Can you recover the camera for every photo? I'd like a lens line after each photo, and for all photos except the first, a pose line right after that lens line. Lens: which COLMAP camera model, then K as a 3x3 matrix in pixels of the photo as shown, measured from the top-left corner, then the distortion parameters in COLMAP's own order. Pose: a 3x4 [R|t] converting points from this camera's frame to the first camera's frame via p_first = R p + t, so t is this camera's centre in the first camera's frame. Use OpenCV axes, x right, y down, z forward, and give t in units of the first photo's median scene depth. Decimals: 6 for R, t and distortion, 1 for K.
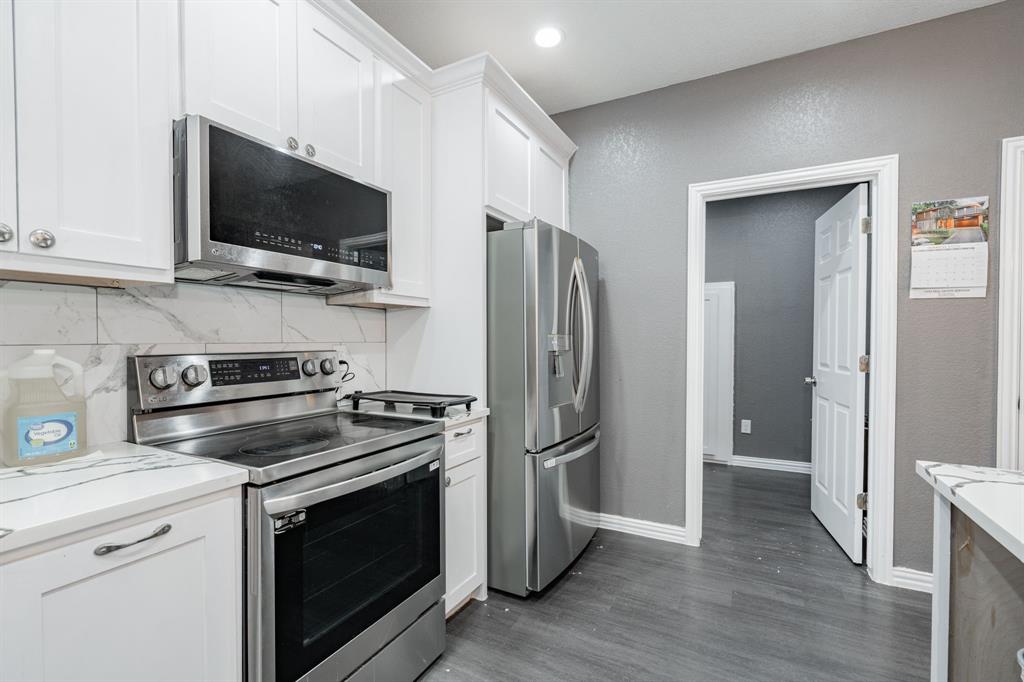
lens RADIAL K [[459.9, 0, 512.4], [0, 459.9, 342.5], [0, 0, 1]] dist [0.001298, 0.000183]
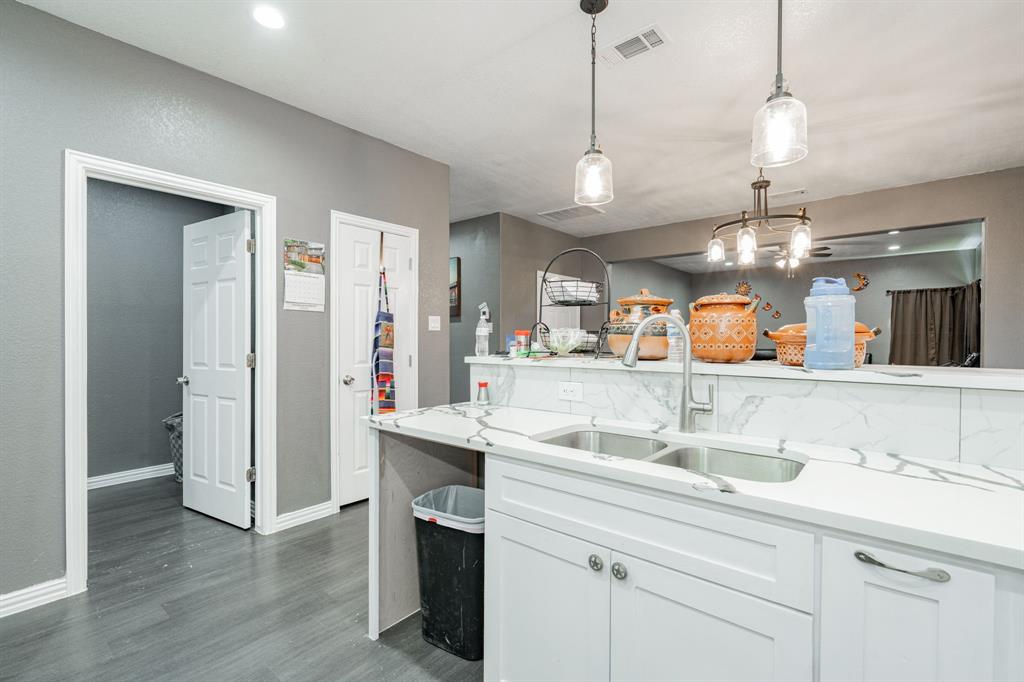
lens RADIAL K [[459.9, 0, 510.1], [0, 459.9, 342.9], [0, 0, 1]] dist [0.001298, 0.000183]
pose [[0.211491, -0.008656, 0.977342, -0.253654], [0.010761, 0.999921, 0.006527, -0.000292], [-0.977321, 0.009137, 0.211568, 0.076308]]
